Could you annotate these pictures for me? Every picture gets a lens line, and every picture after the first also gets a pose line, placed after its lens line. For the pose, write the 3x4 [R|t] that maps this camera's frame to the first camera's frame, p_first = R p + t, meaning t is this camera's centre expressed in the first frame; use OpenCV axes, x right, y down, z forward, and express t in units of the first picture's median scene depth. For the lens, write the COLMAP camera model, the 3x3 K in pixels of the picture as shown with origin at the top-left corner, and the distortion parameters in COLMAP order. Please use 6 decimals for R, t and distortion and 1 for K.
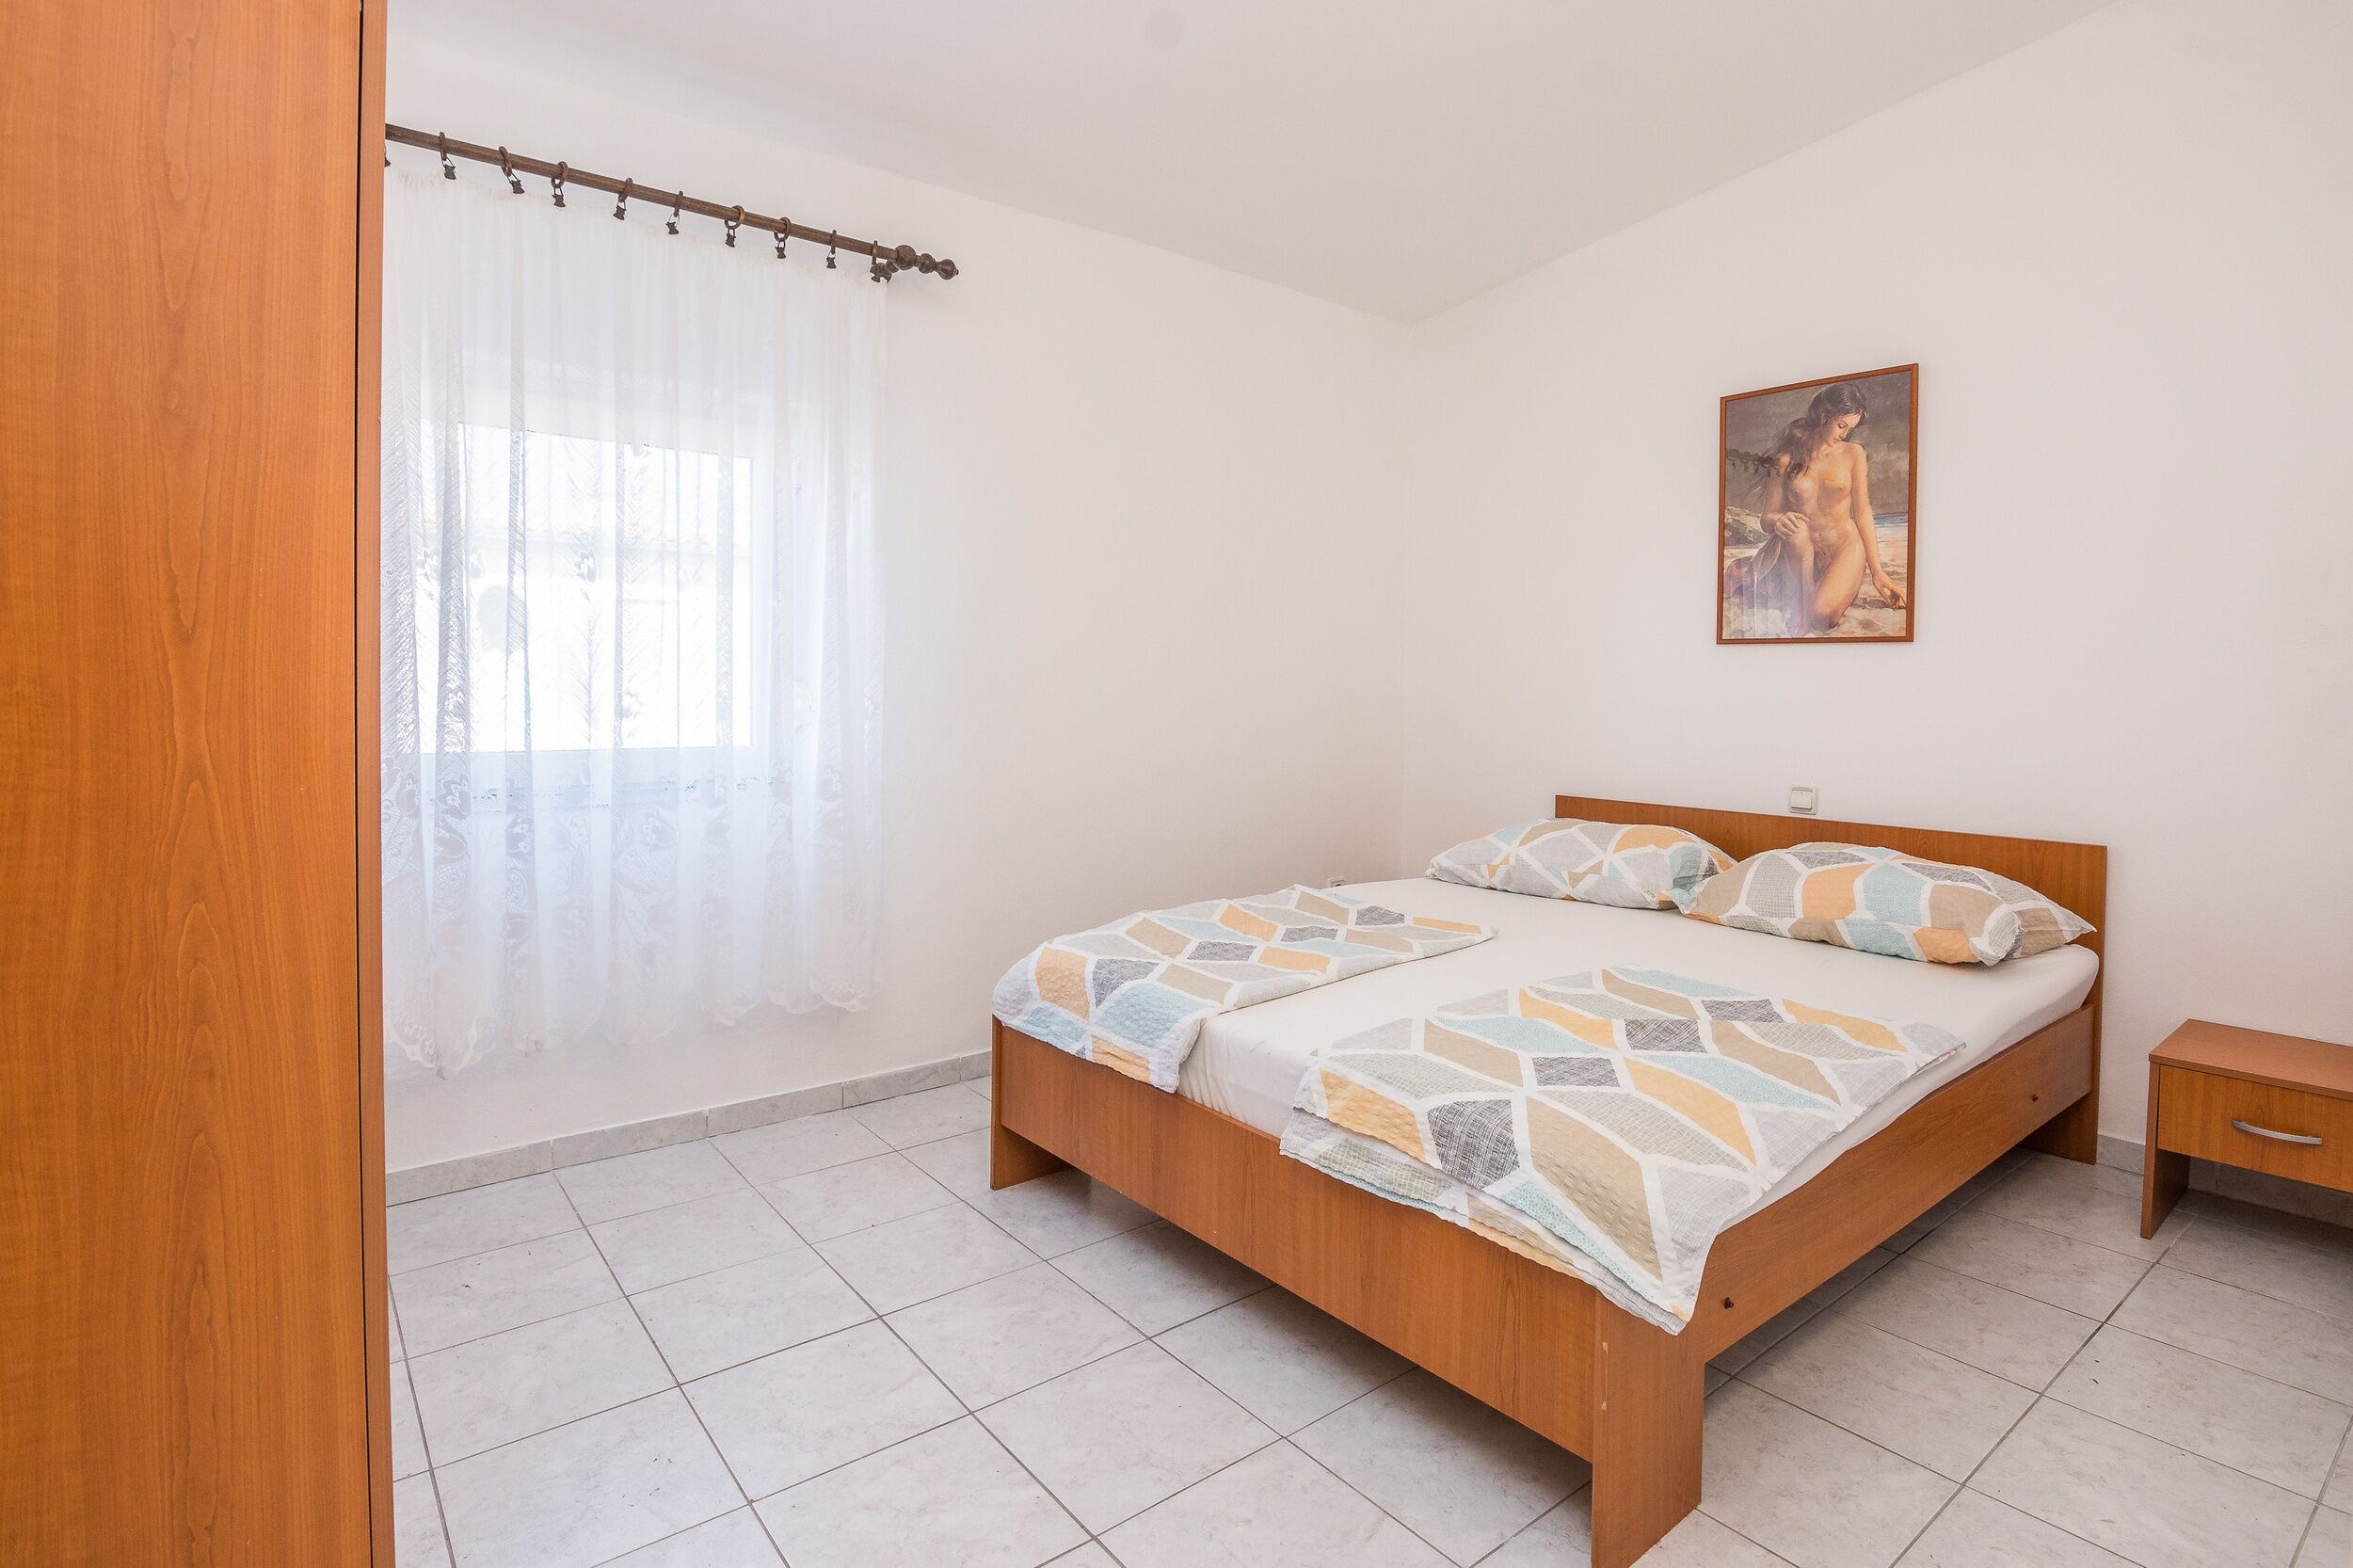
lens RADIAL K [[1168.5, 0, 1180.6], [0, 1168.5, 764.5], [0, 0, 1]] dist [-0.004509, -0.000589]
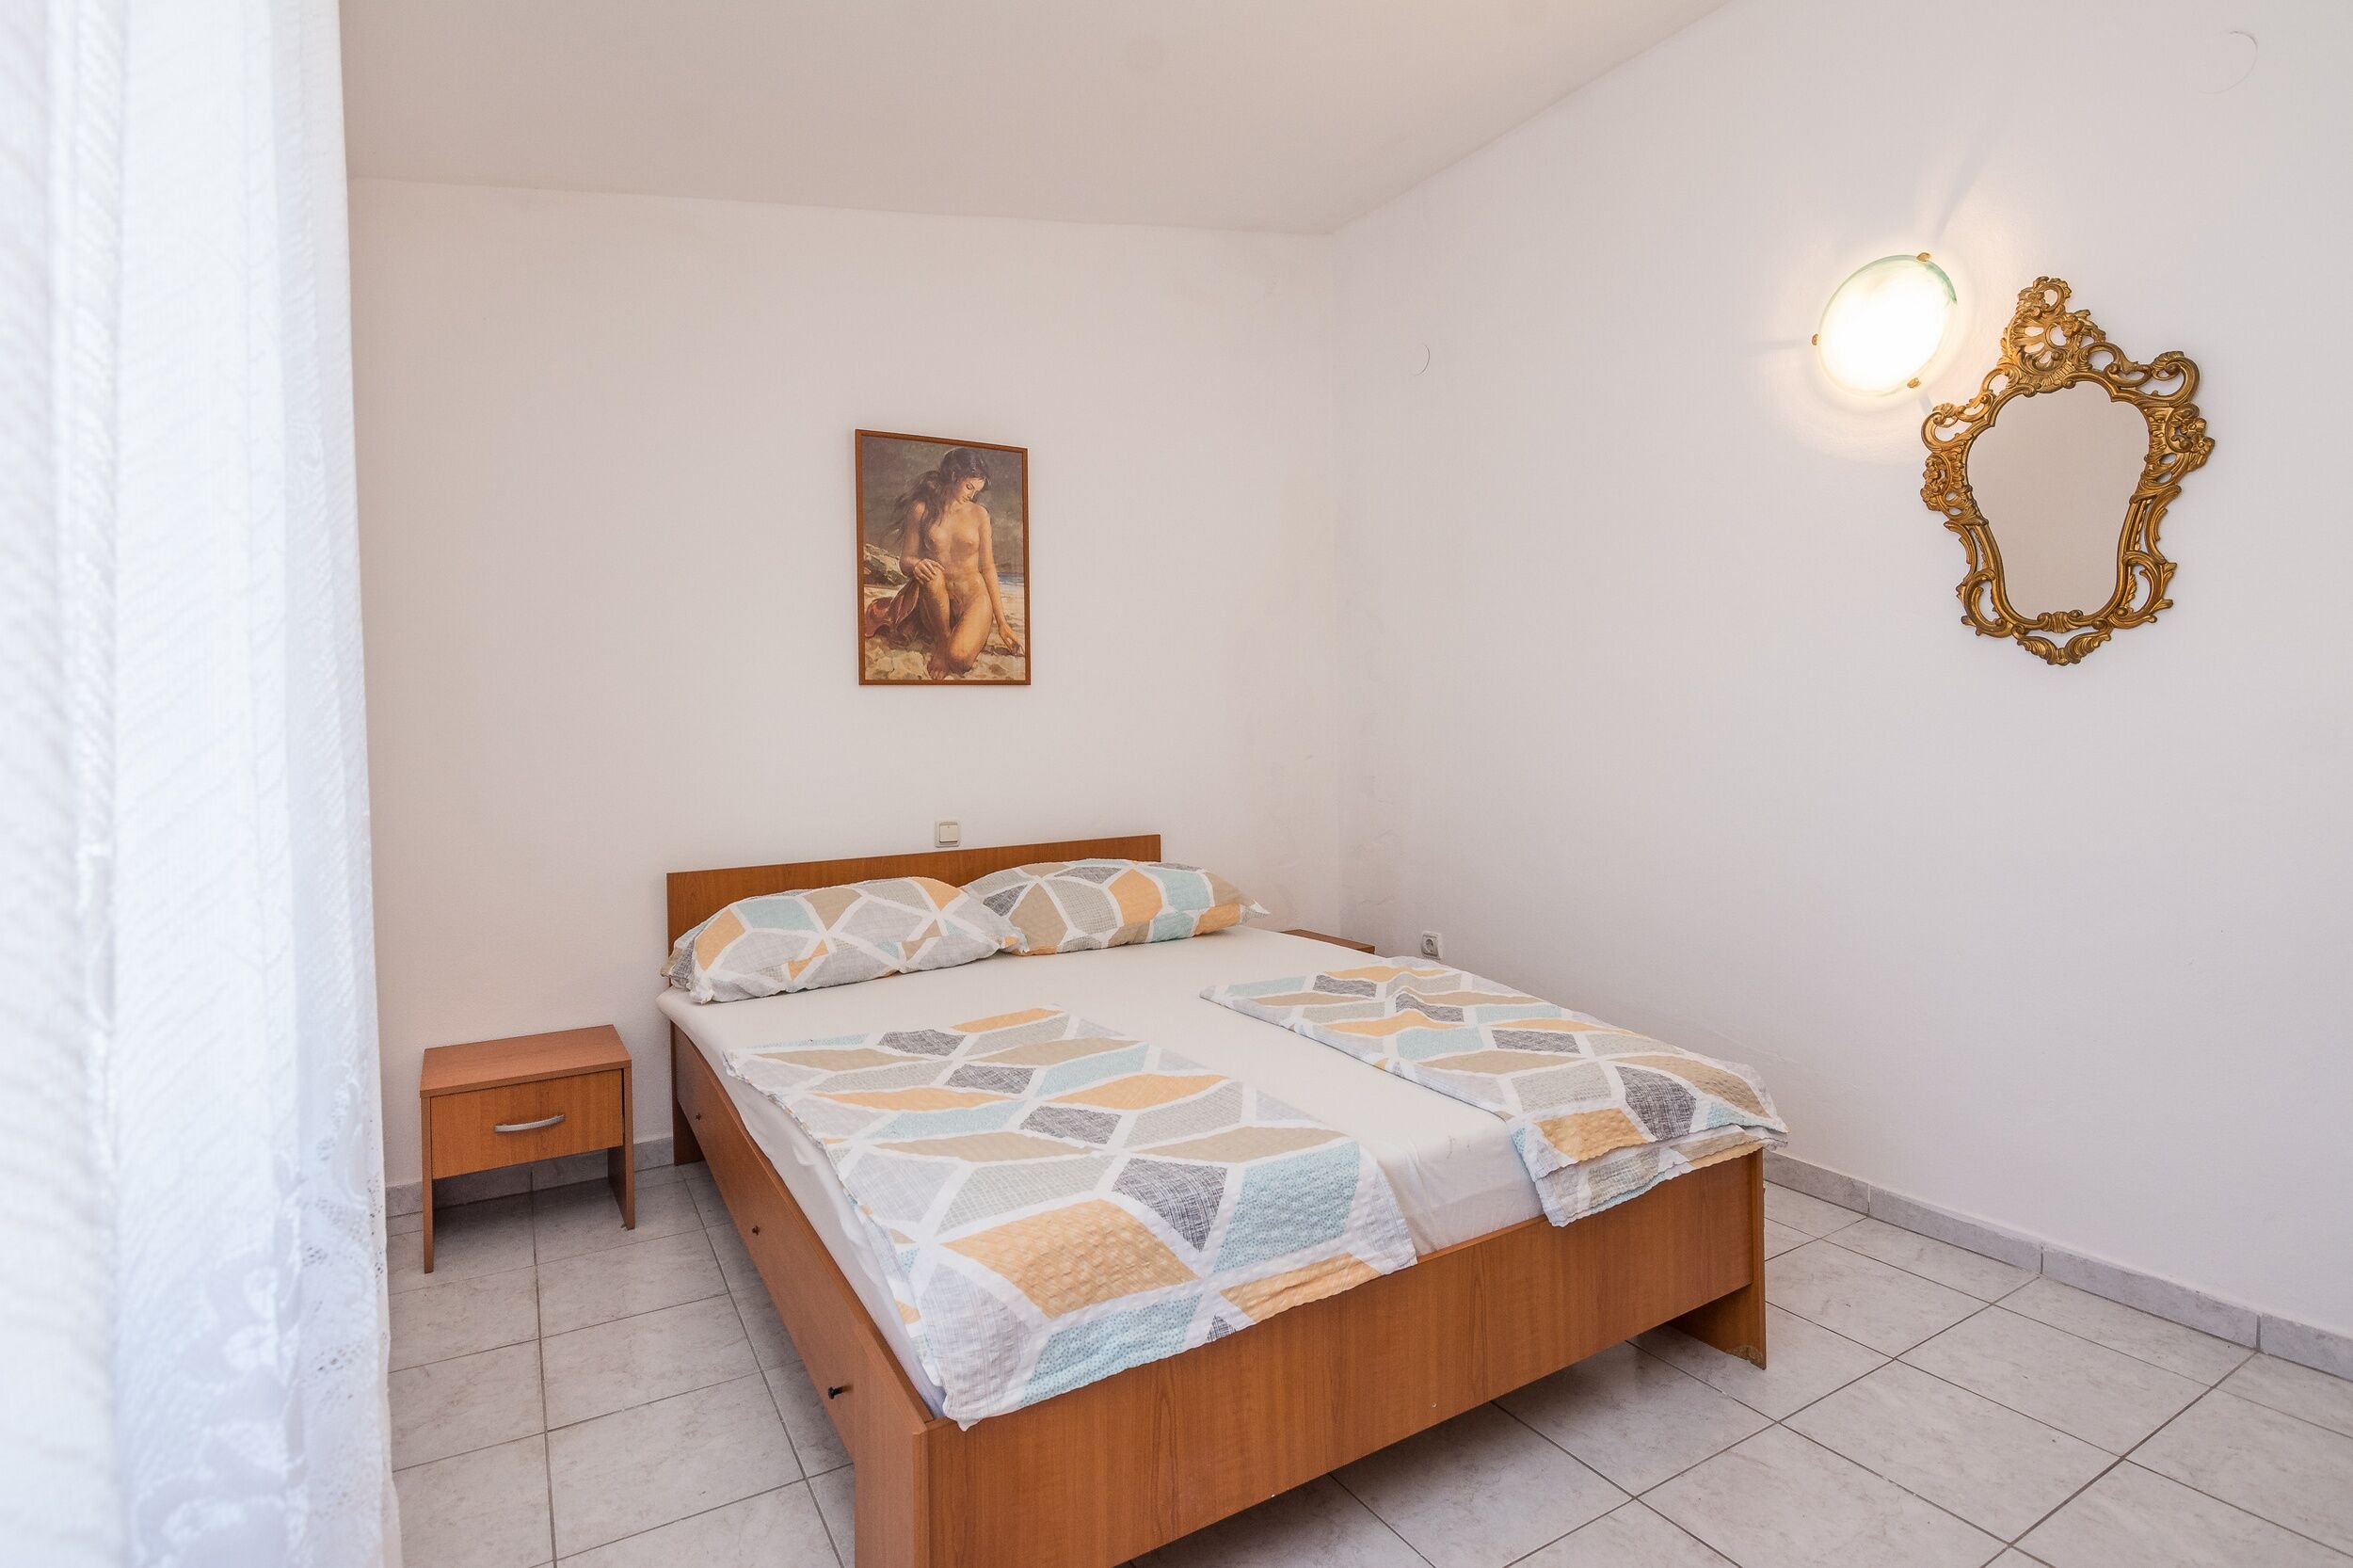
lens RADIAL K [[1168.5, 0, 1180.6], [0, 1168.5, 764.5], [0, 0, 1]] dist [-0.004509, -0.000589]
pose [[0.143787, -0.049909, 0.988349, -0.500320], [0.095656, 0.994752, 0.036316, -0.052829], [-0.984975, 0.089320, 0.147807, 0.668059]]
